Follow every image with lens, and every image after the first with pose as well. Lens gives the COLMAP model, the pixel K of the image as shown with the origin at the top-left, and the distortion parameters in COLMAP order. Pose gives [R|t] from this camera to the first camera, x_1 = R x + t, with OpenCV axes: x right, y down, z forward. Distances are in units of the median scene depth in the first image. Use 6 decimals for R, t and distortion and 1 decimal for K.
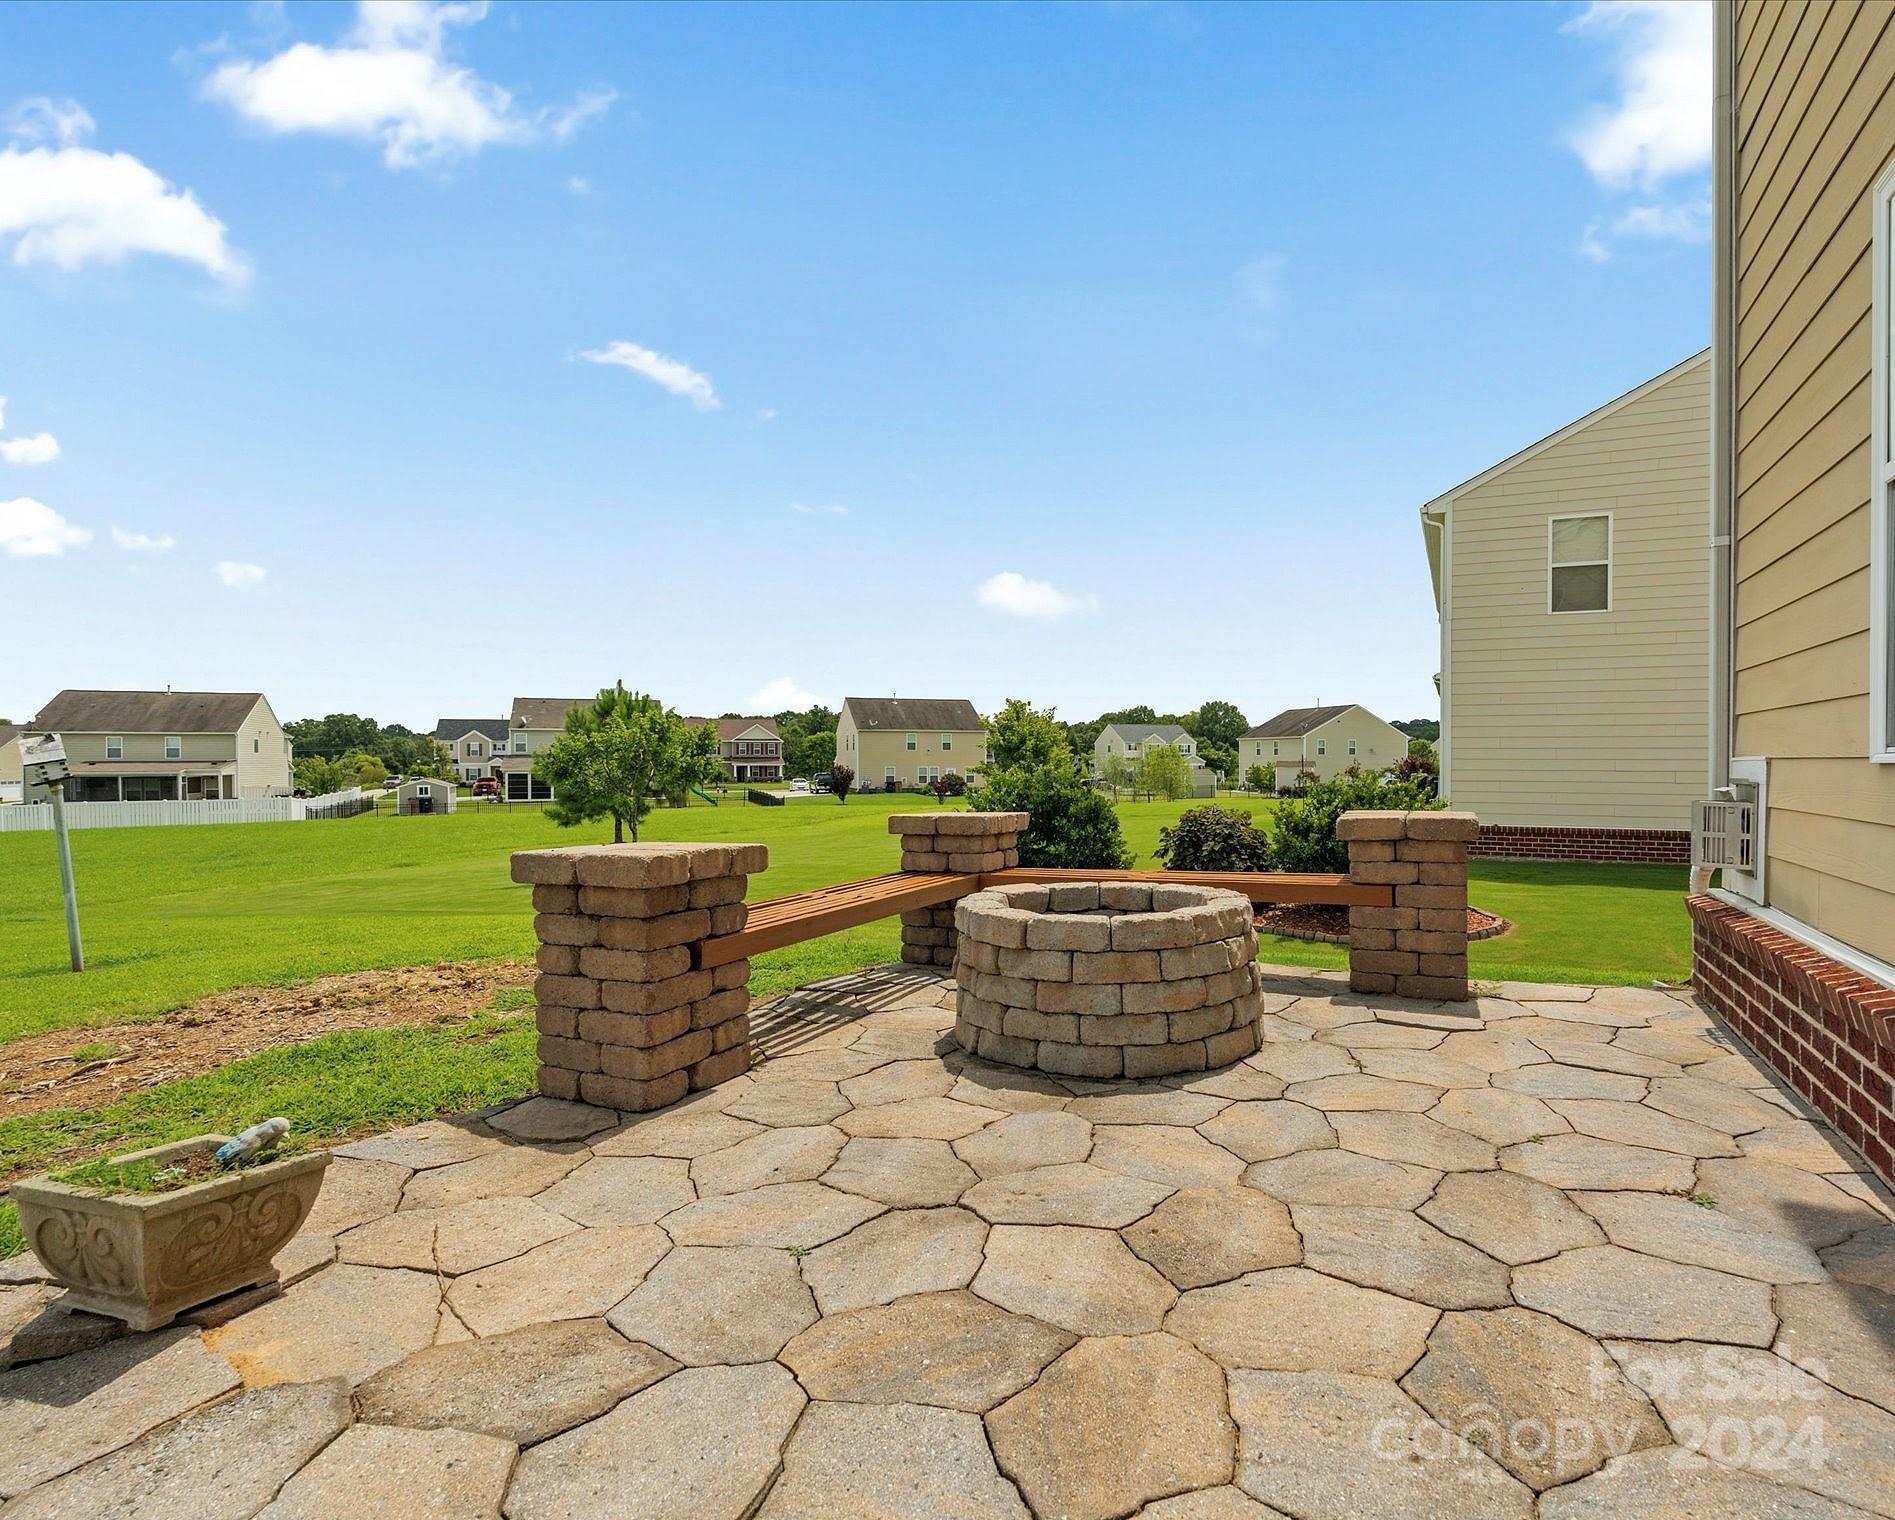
lens RADIAL K [[1059.6, 0, 947.7], [0, 1059.6, 760.0], [0, 0, 1]] dist [0.002522, 0.000173]
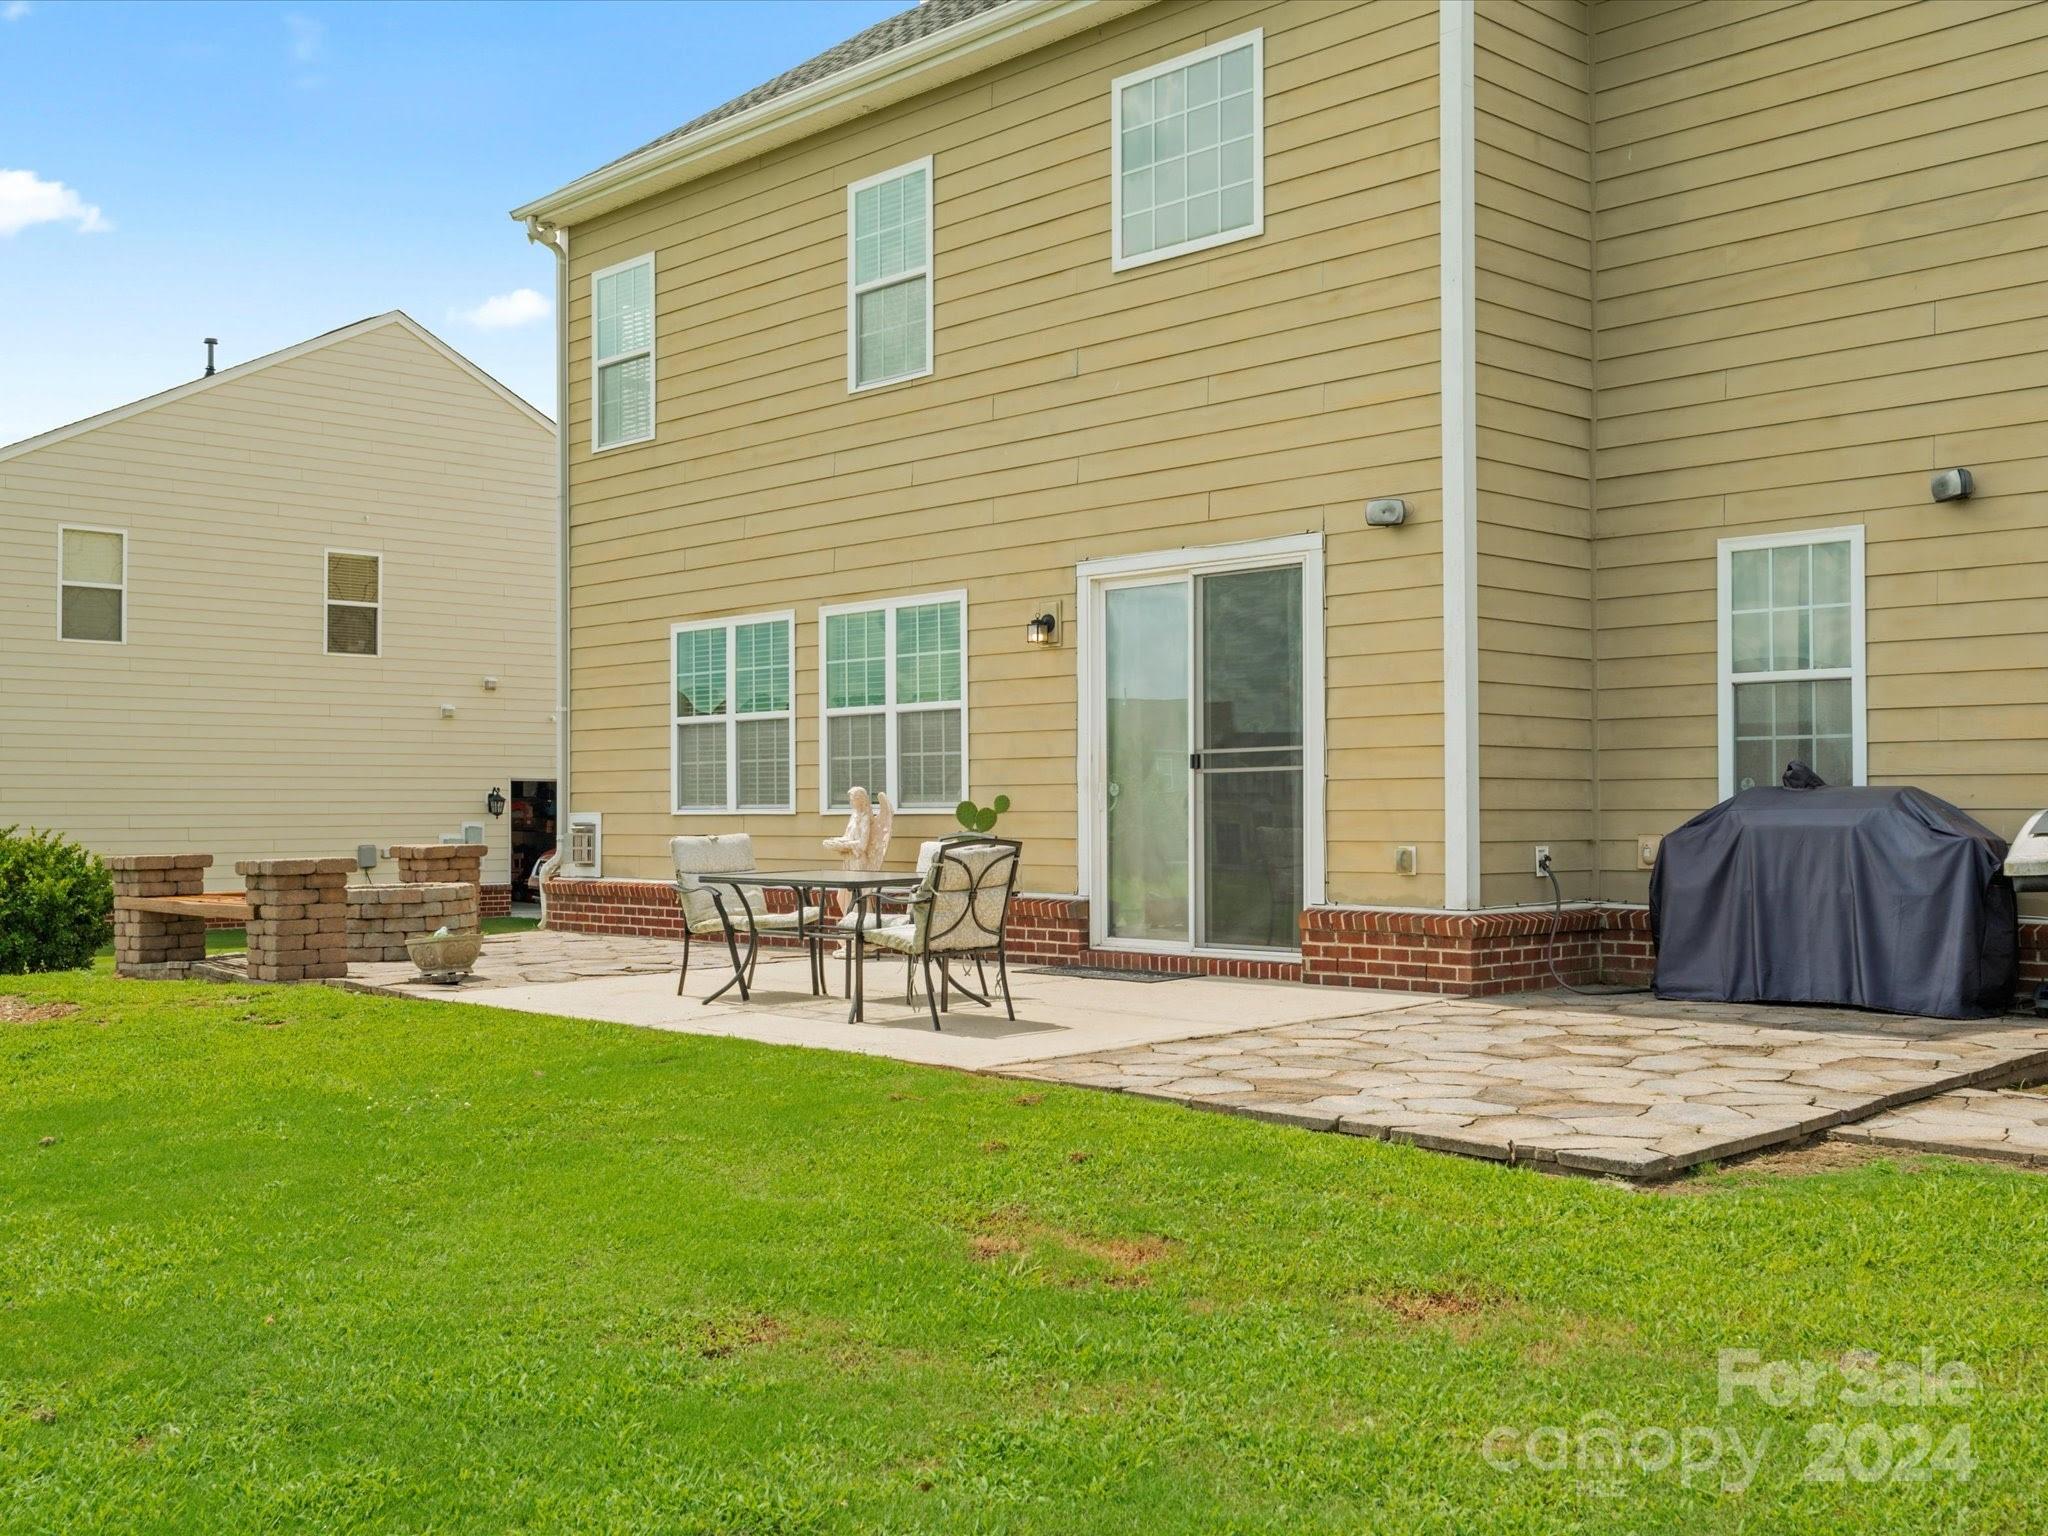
lens RADIAL K [[2090.8, 0, 1024.0], [0, 2090.8, 770.7], [0, 0, 1]] dist [0.000449, 0.000000]
pose [[0.397566, 0.016118, 0.917432, -1.001524], [0.004657, 0.999797, -0.019583, 0.000041], [-0.917562, 0.012058, 0.397411, -0.543129]]
